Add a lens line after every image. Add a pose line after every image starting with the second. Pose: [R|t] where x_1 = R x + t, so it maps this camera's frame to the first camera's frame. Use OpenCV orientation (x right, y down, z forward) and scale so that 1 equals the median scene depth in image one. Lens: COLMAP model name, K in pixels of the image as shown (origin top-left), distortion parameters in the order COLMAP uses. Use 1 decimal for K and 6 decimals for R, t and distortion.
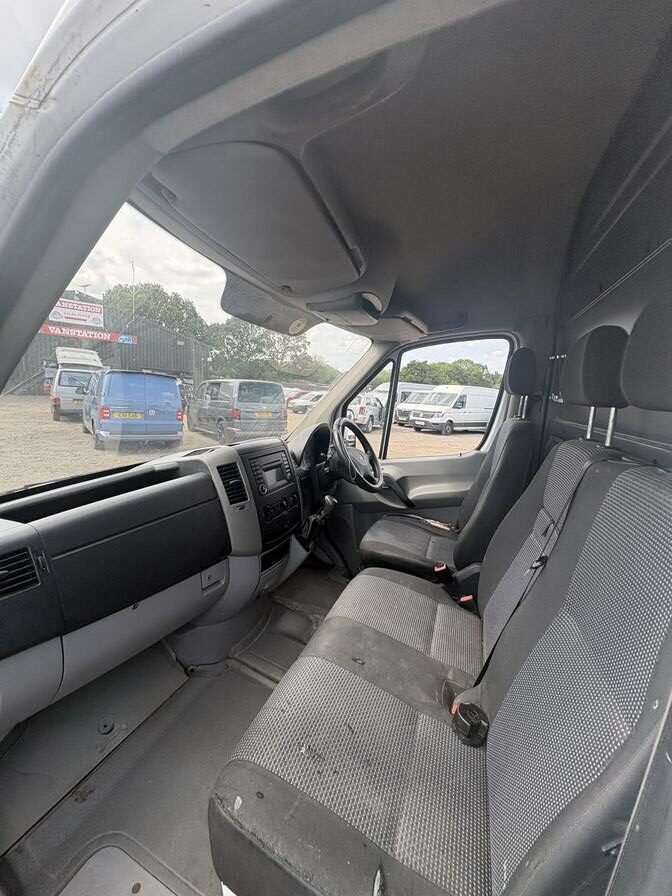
lens RADIAL K [[357.1, 0, 332.1], [0, 357.1, 446.1], [0, 0, 1]] dist [-0.000861, 0.000509]
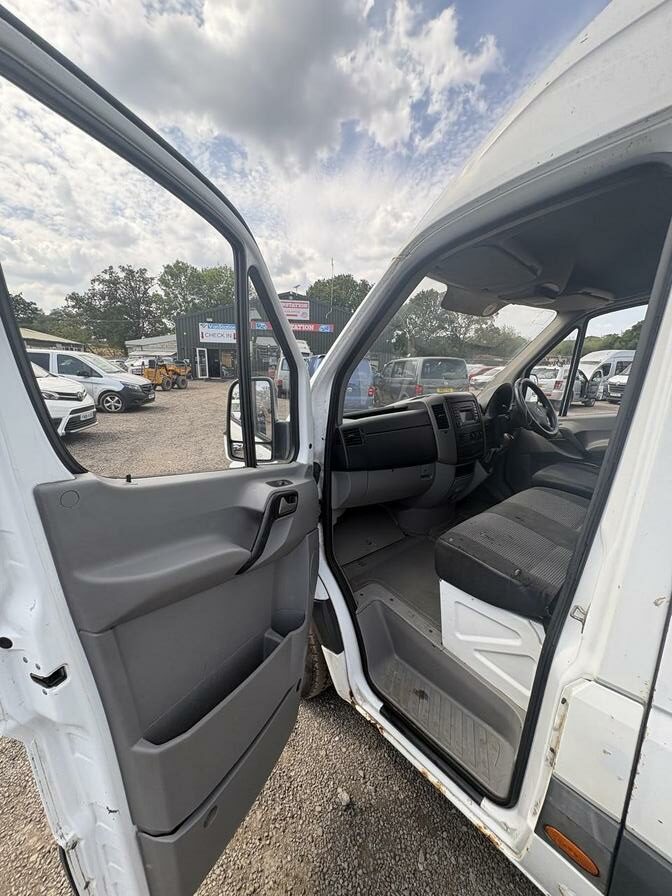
lens RADIAL K [[364.3, 0, 331.4], [0, 364.3, 453.0], [0, 0, 1]] dist [0.002356, 0.000586]
pose [[0.889429, 0.060458, -0.453058, 0.020460], [-0.029621, 0.996754, 0.074860, 0.092175], [0.456113, -0.053163, 0.888332, -0.394385]]
